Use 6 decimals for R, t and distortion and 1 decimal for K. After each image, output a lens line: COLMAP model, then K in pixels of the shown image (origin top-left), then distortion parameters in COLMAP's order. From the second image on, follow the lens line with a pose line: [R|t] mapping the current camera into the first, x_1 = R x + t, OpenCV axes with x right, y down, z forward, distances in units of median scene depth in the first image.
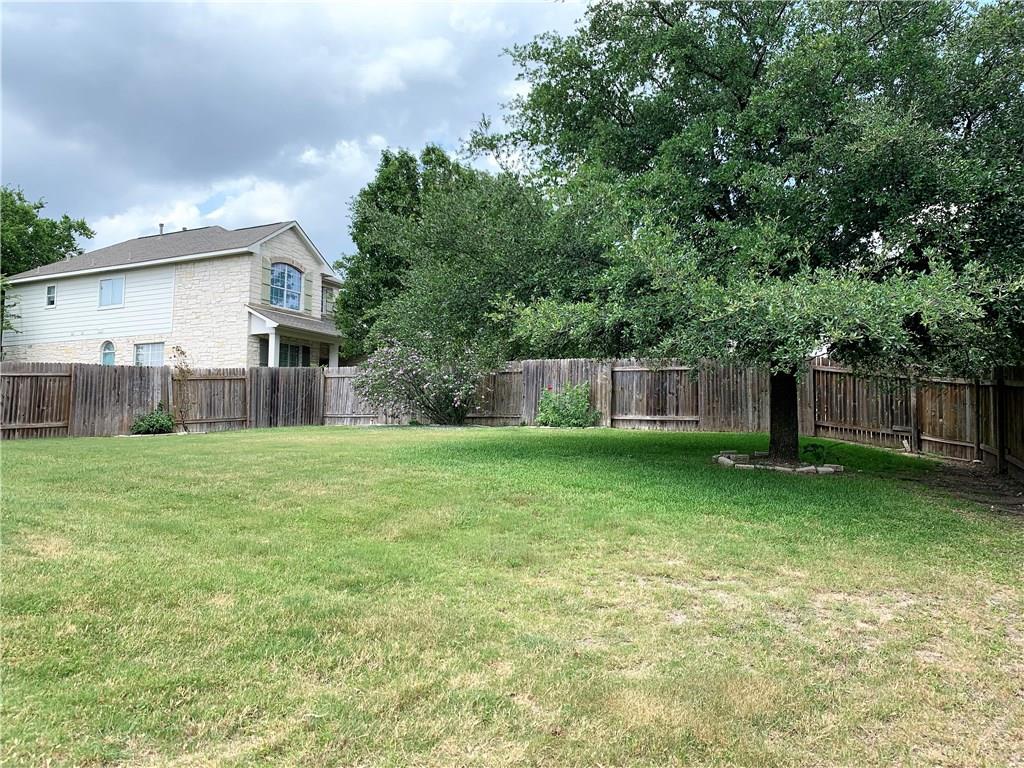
lens RADIAL K [[791.8, 0, 509.5], [0, 791.8, 388.1], [0, 0, 1]] dist [0.004070, -0.029799]
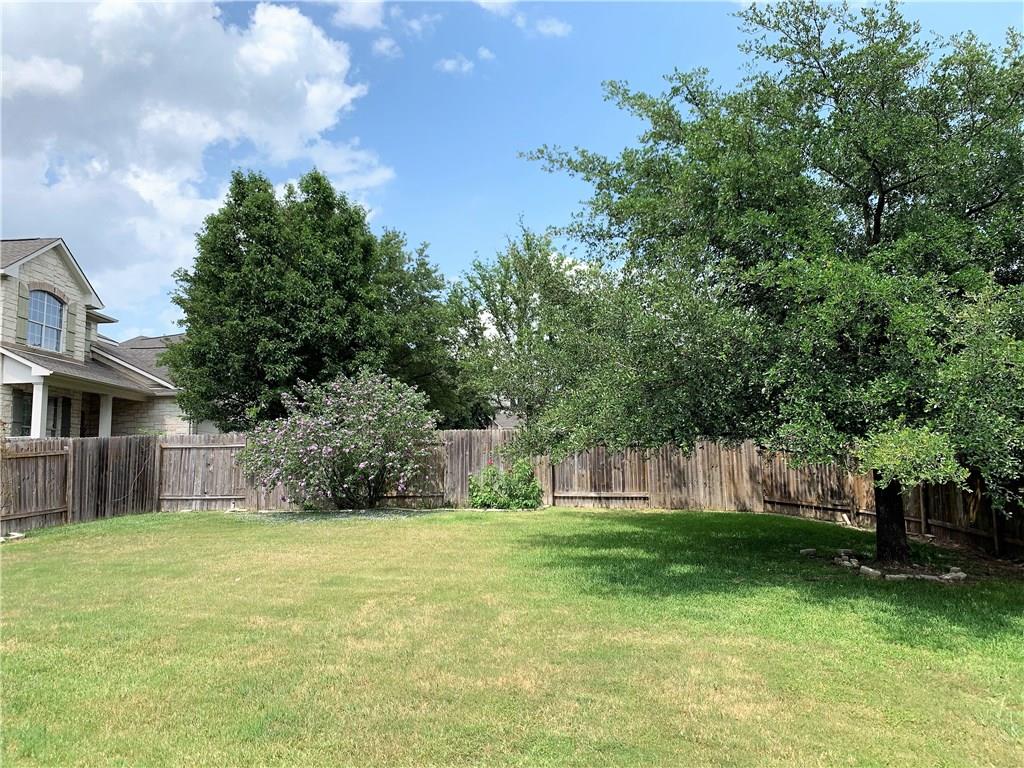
lens RADIAL K [[791.8, 0, 513.8], [0, 791.8, 380.9], [0, 0, 1]] dist [0.004070, -0.029799]
pose [[0.911433, 0.018812, 0.411019, -0.239765], [0.001518, 0.998794, -0.049079, -0.041103], [-0.411447, 0.045356, 0.910305, 0.145759]]
